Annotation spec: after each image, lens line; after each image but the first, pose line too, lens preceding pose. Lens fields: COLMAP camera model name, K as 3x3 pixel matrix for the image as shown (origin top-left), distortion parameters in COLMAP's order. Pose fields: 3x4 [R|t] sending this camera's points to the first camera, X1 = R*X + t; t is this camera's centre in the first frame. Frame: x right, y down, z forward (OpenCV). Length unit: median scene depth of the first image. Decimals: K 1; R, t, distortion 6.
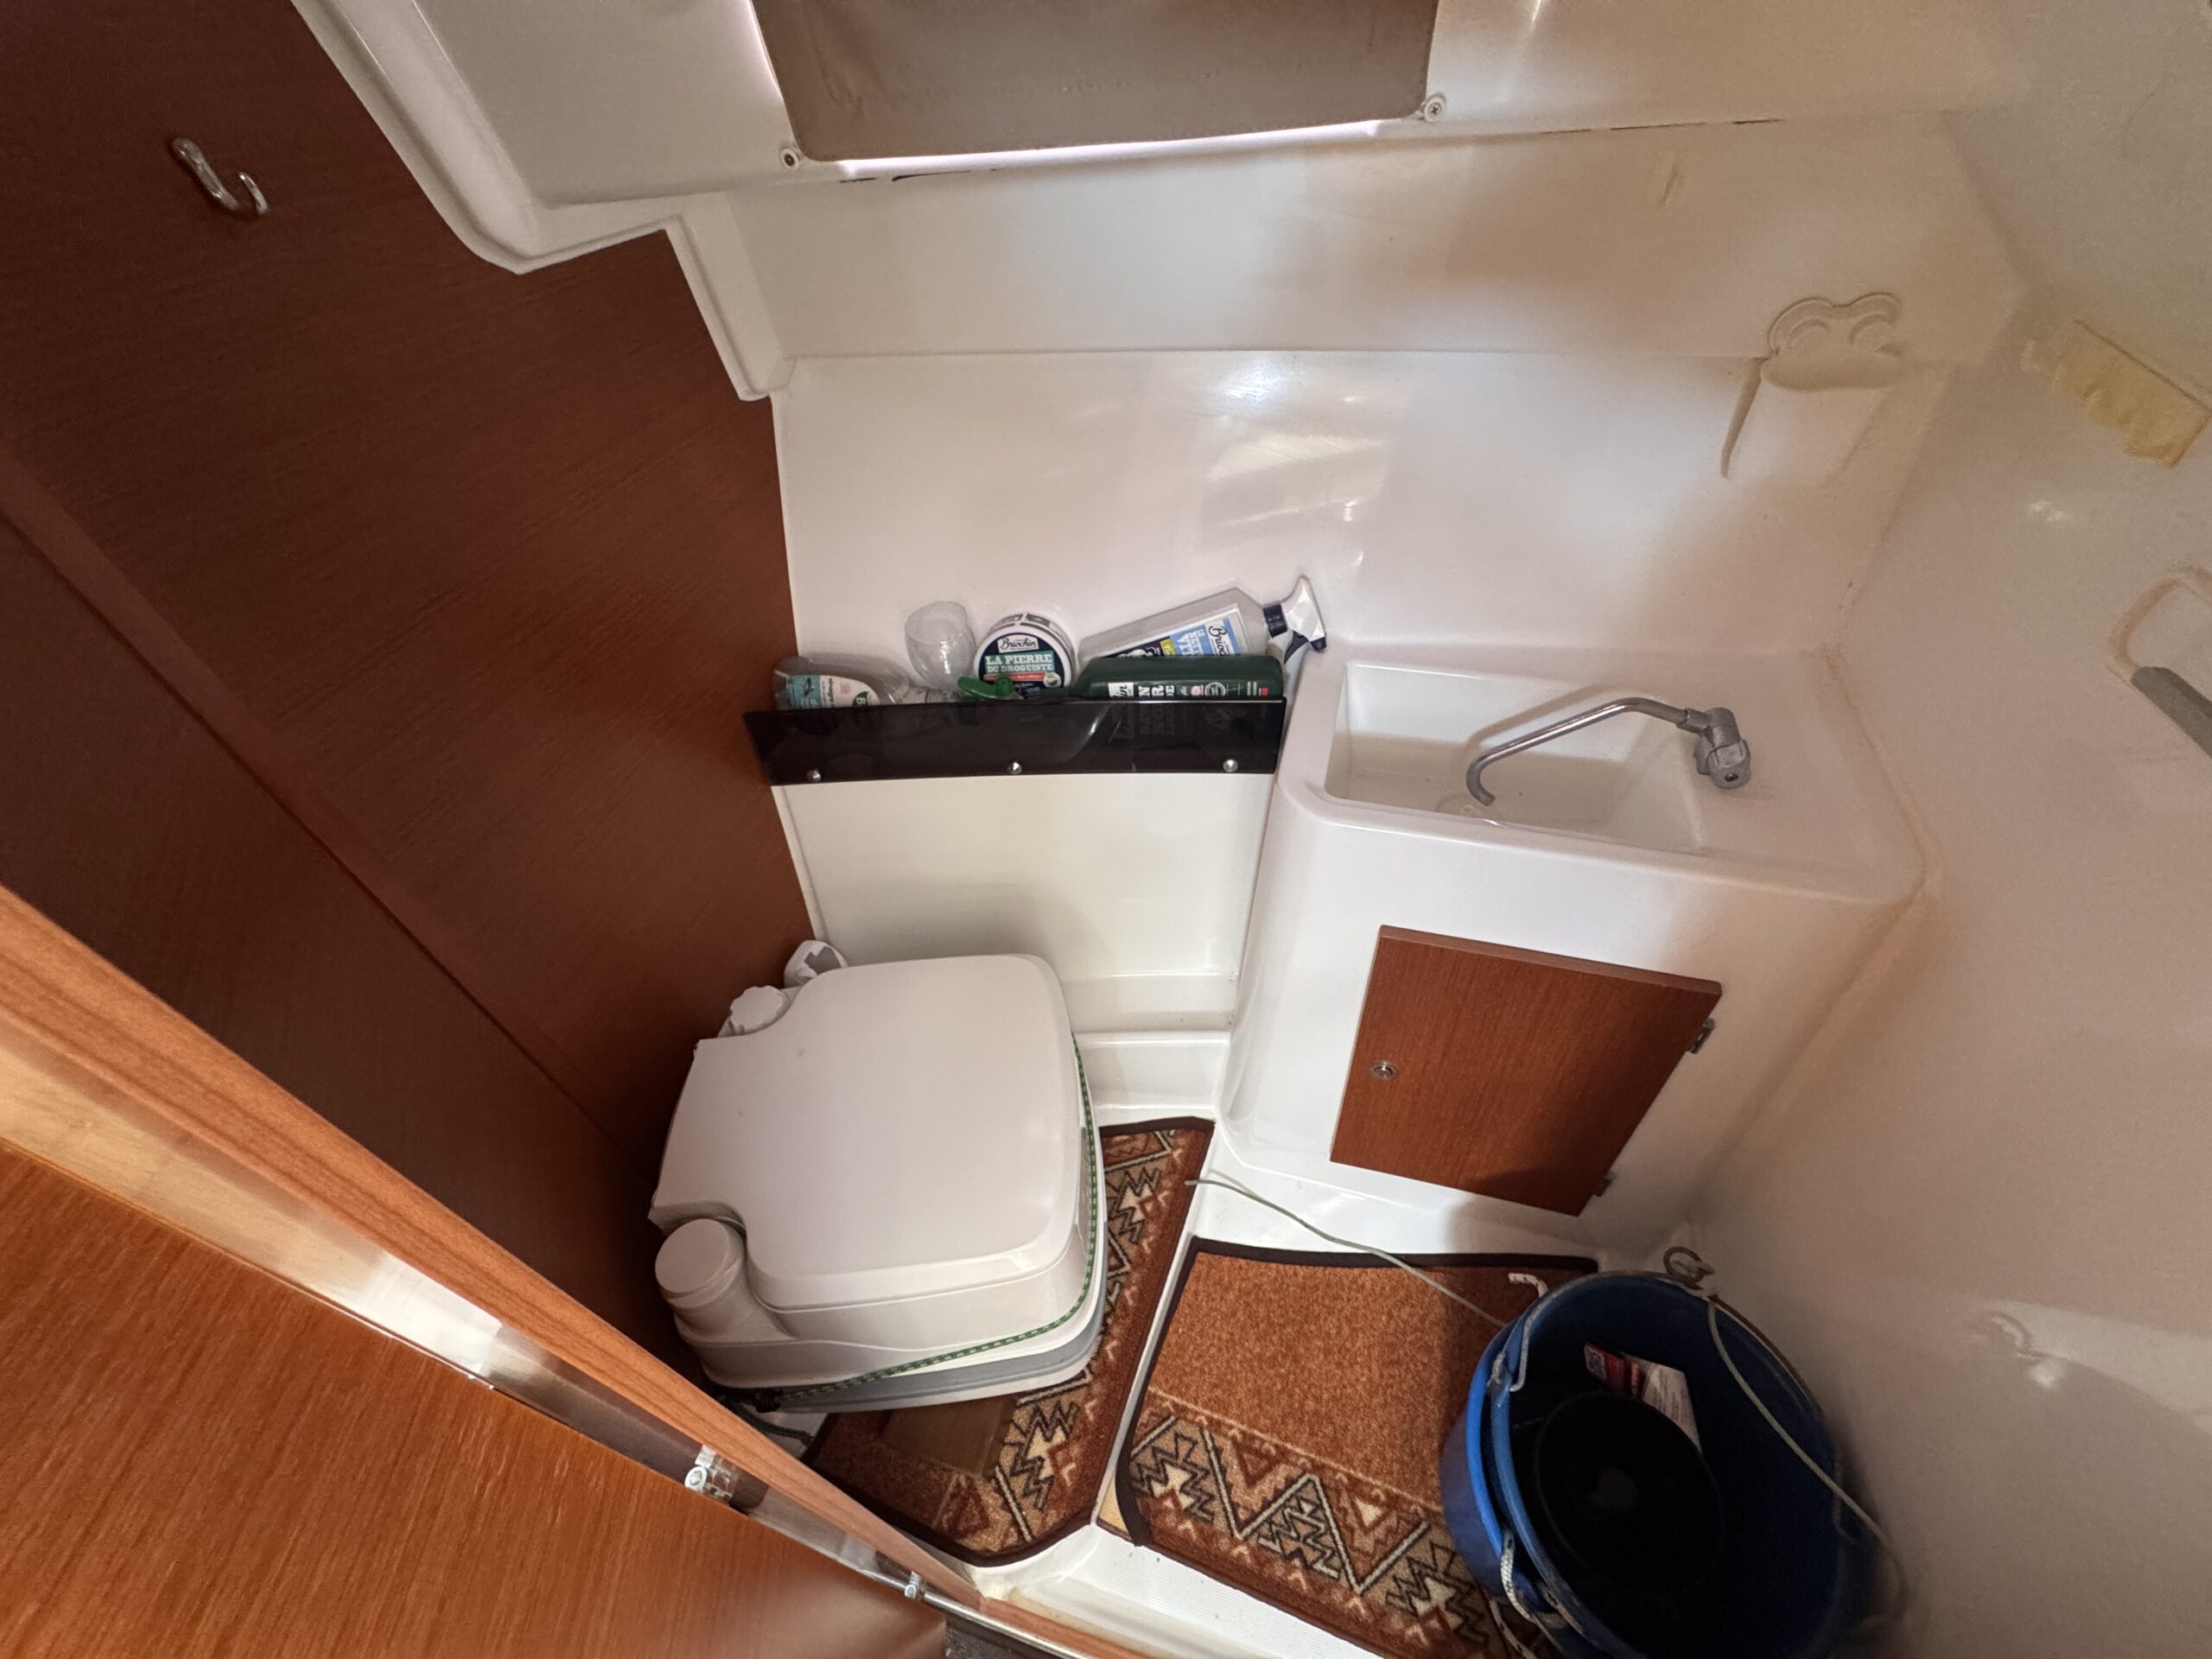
lens RADIAL K [[877.2, 0, 1103.7], [0, 877.2, 826.5], [0, 0, 1]] dist [-0.003009, 0.000866]
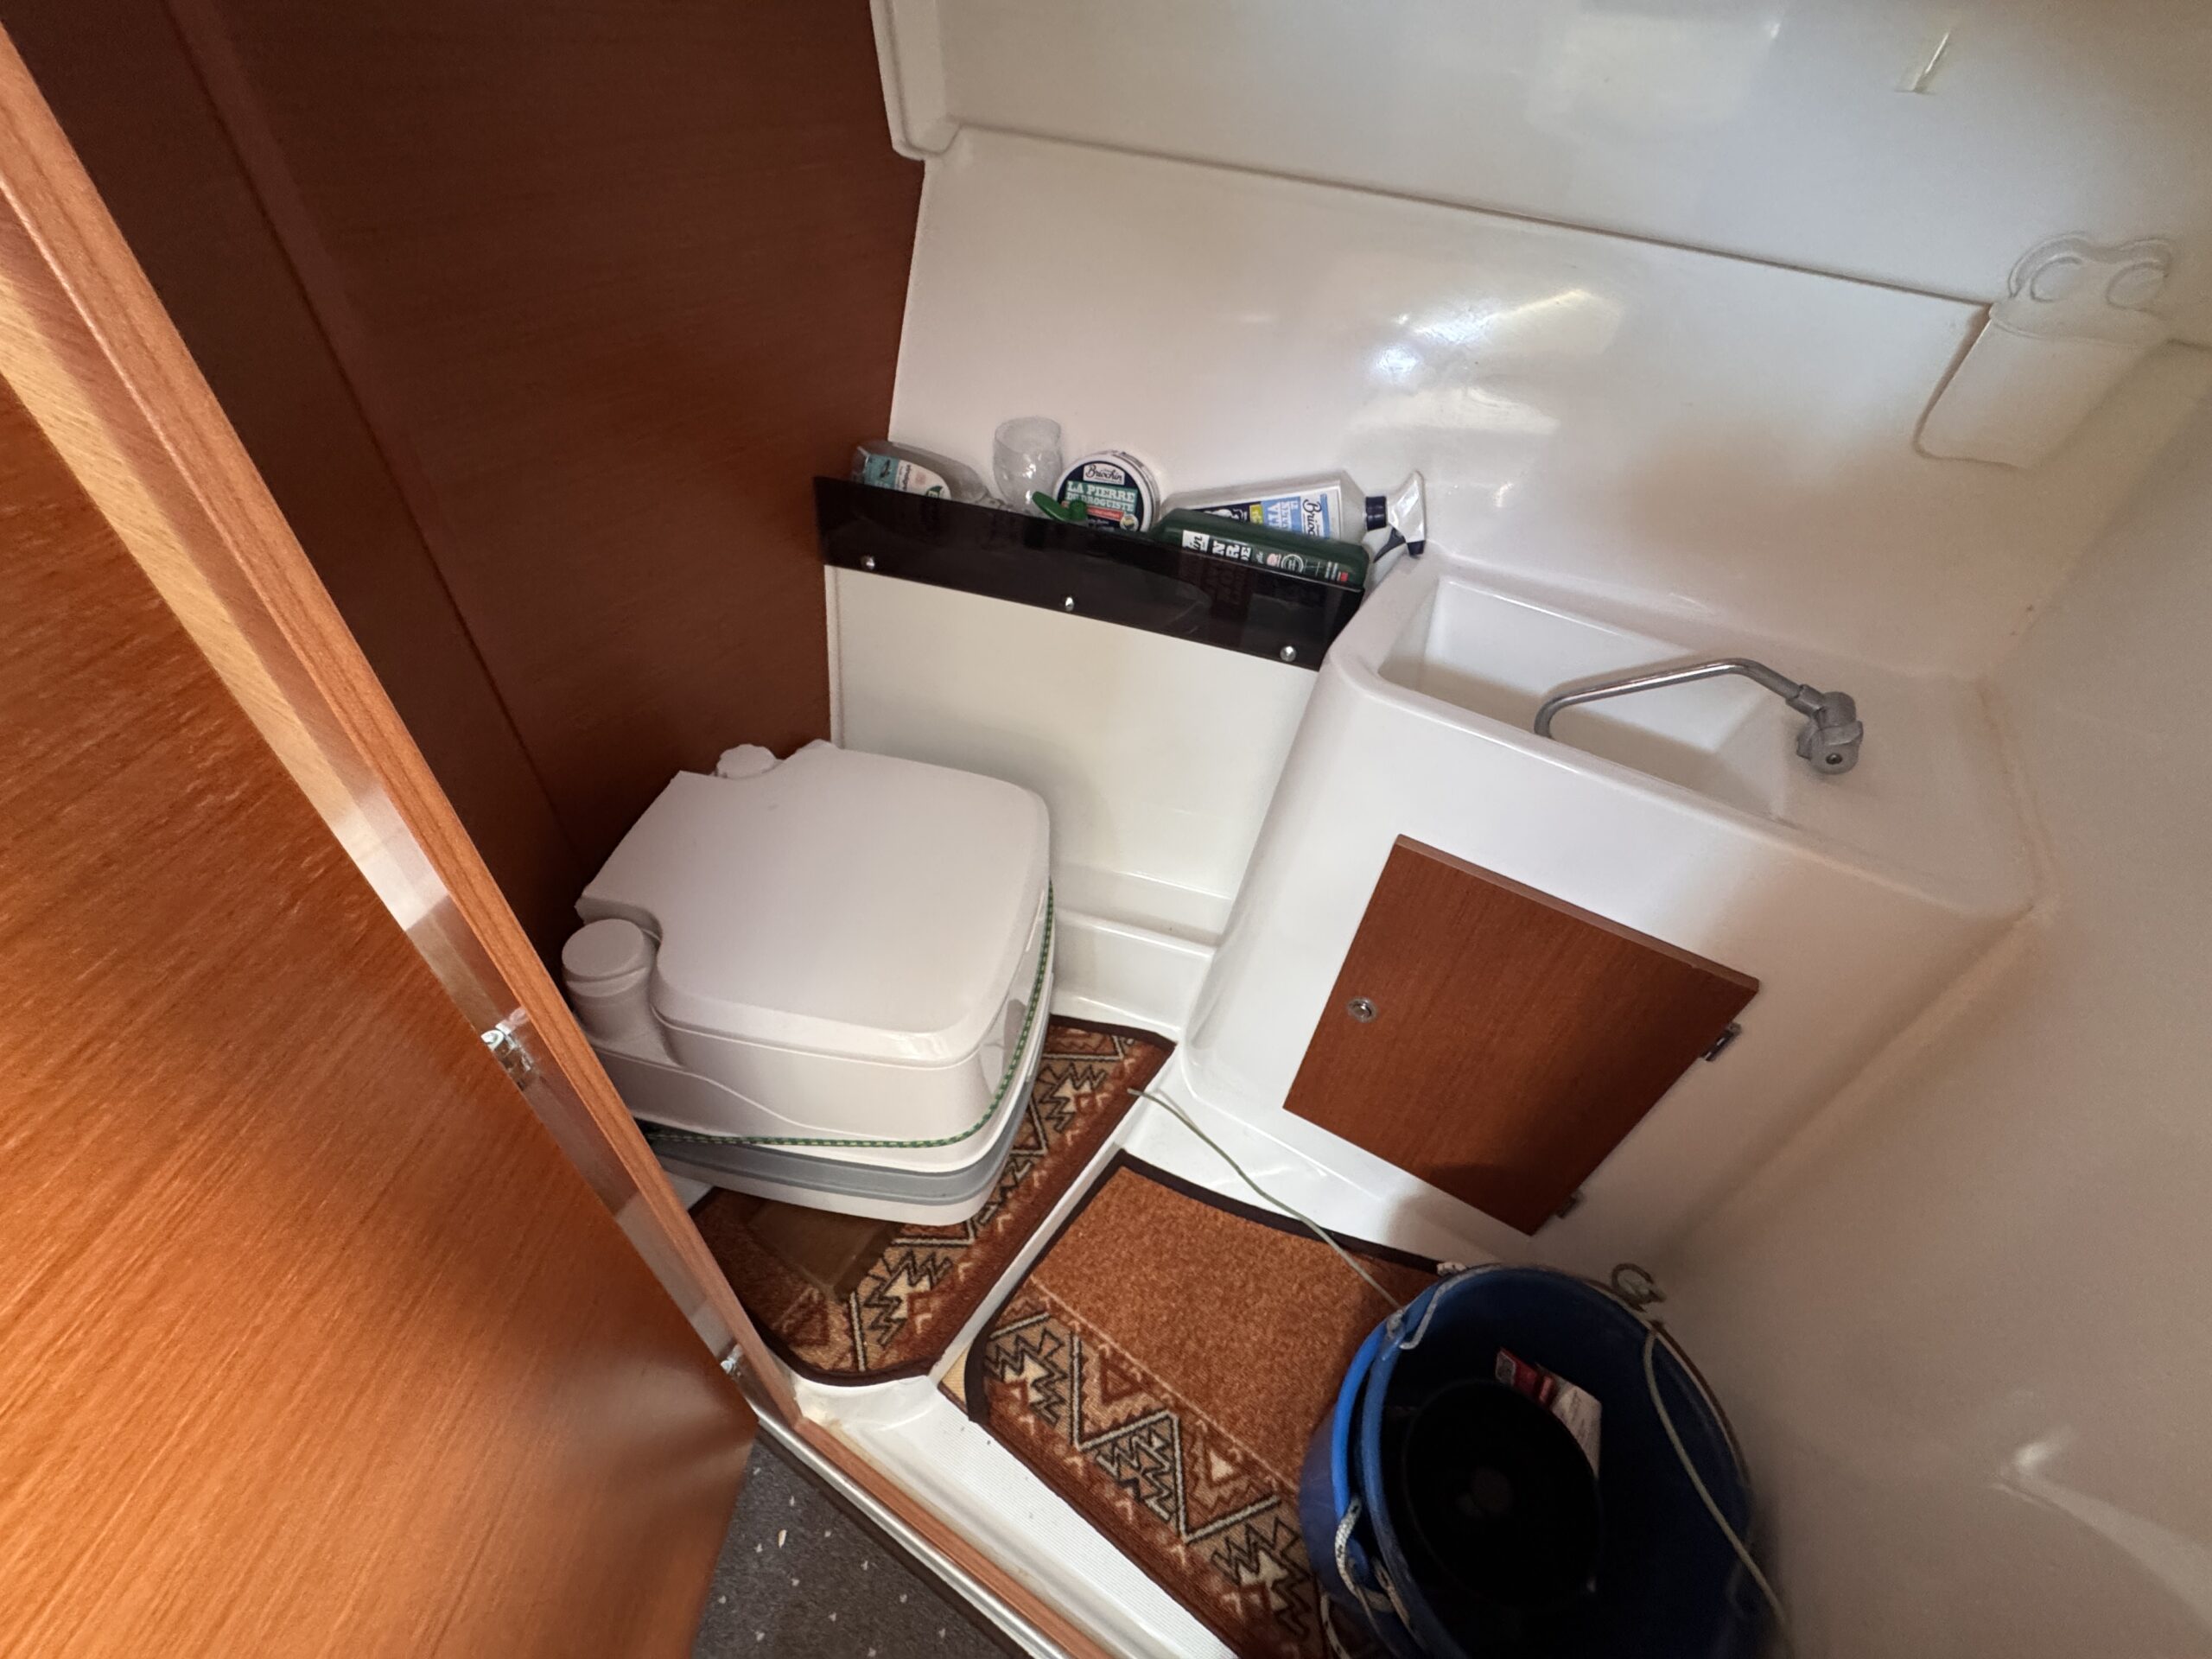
lens RADIAL K [[877.2, 0, 1105.4], [0, 877.2, 832.4], [0, 0, 1]] dist [-0.003009, 0.000866]
pose [[0.961486, 0.264031, -0.076372, 0.081669], [-0.264732, 0.964322, 0.000980, 0.171135], [0.073906, 0.019276, 0.997079, 0.057787]]
